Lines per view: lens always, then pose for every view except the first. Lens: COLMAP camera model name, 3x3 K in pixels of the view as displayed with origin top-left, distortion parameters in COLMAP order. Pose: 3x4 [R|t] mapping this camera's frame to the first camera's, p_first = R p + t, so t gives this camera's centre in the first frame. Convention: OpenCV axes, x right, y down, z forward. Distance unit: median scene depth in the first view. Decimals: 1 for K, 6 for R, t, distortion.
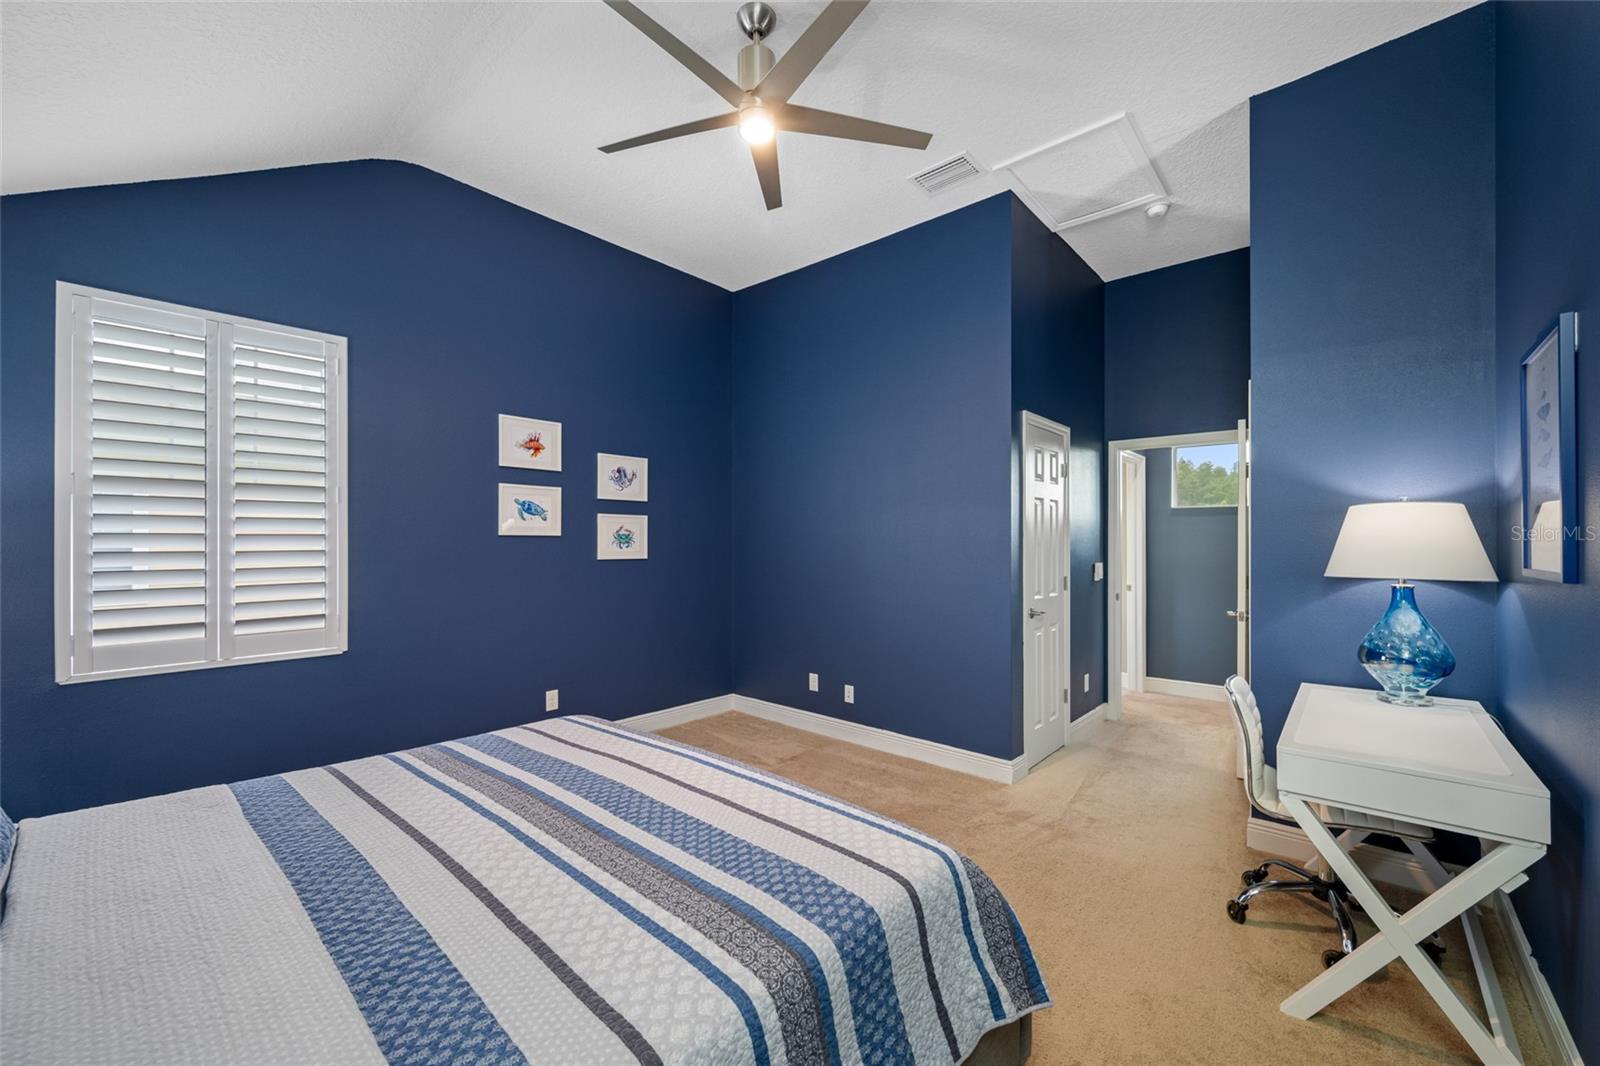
lens RADIAL K [[634.0, 0, 802.5], [0, 634.0, 530.7], [0, 0, 1]] dist [-0.000845, -0.000031]
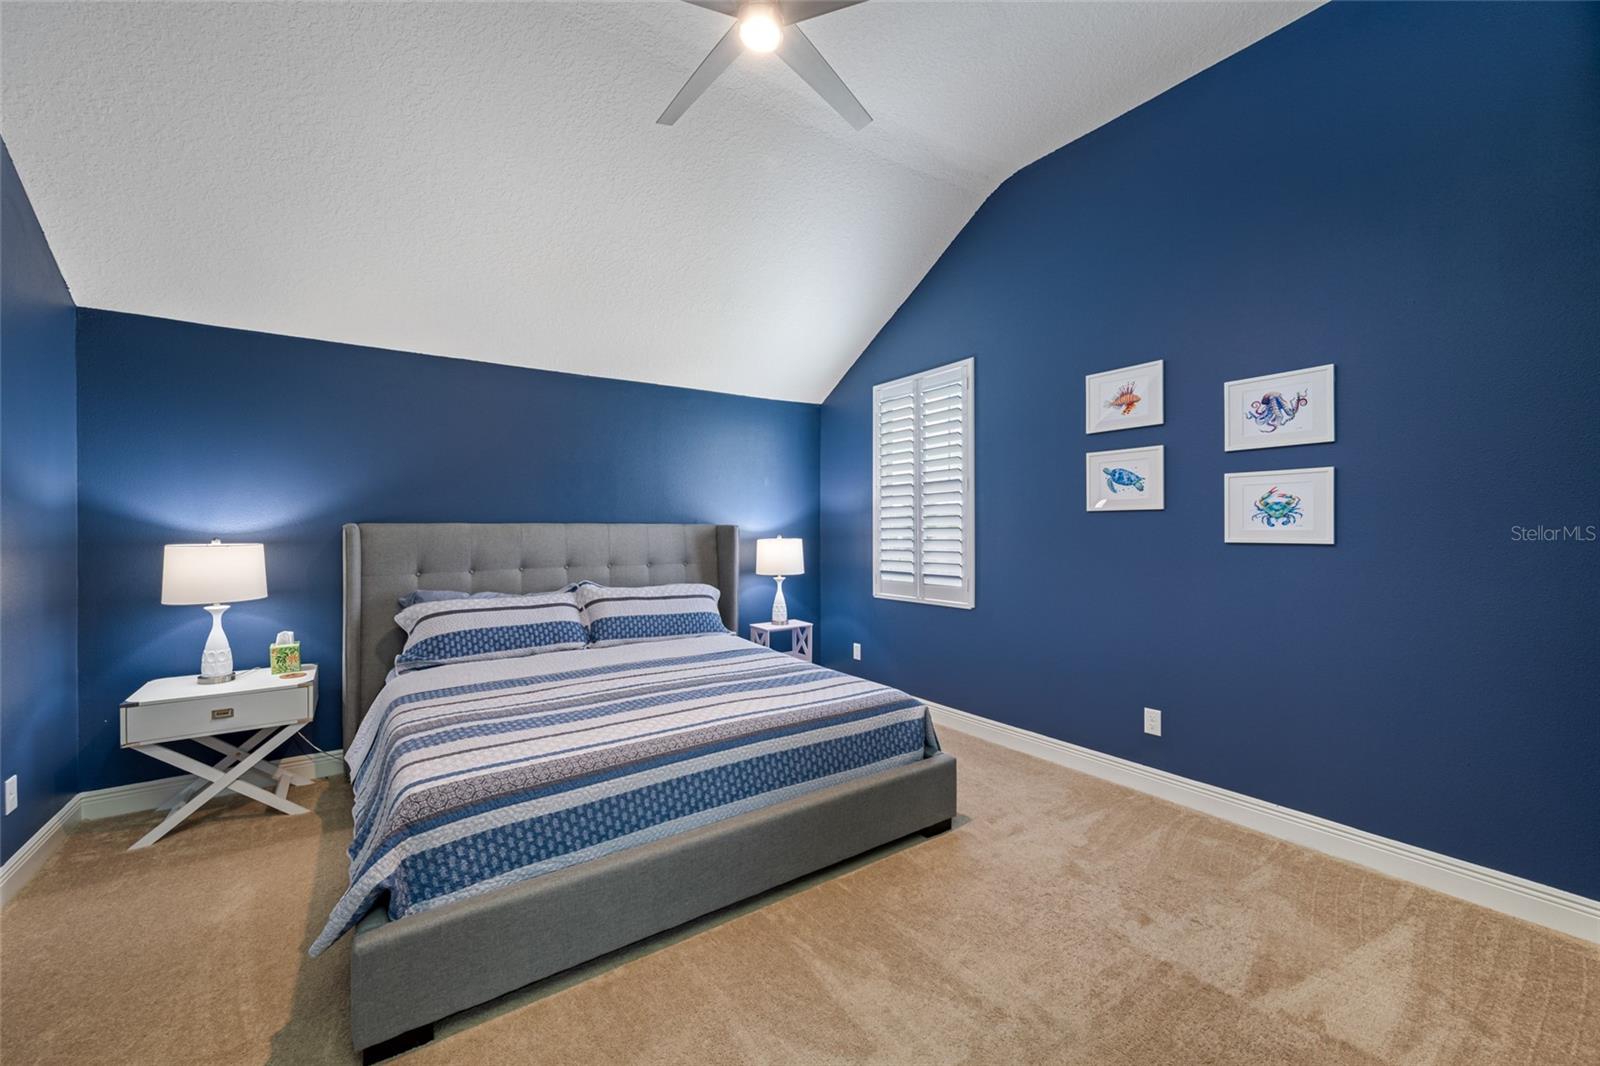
lens RADIAL K [[634.0, 0, 802.5], [0, 634.0, 530.7], [0, 0, 1]] dist [-0.000845, -0.000031]
pose [[-0.229153, 0.006716, -0.973367, 0.458250], [0.029175, 0.999574, 0.000028, 0.021402], [0.972953, -0.028391, -0.229252, 0.761513]]
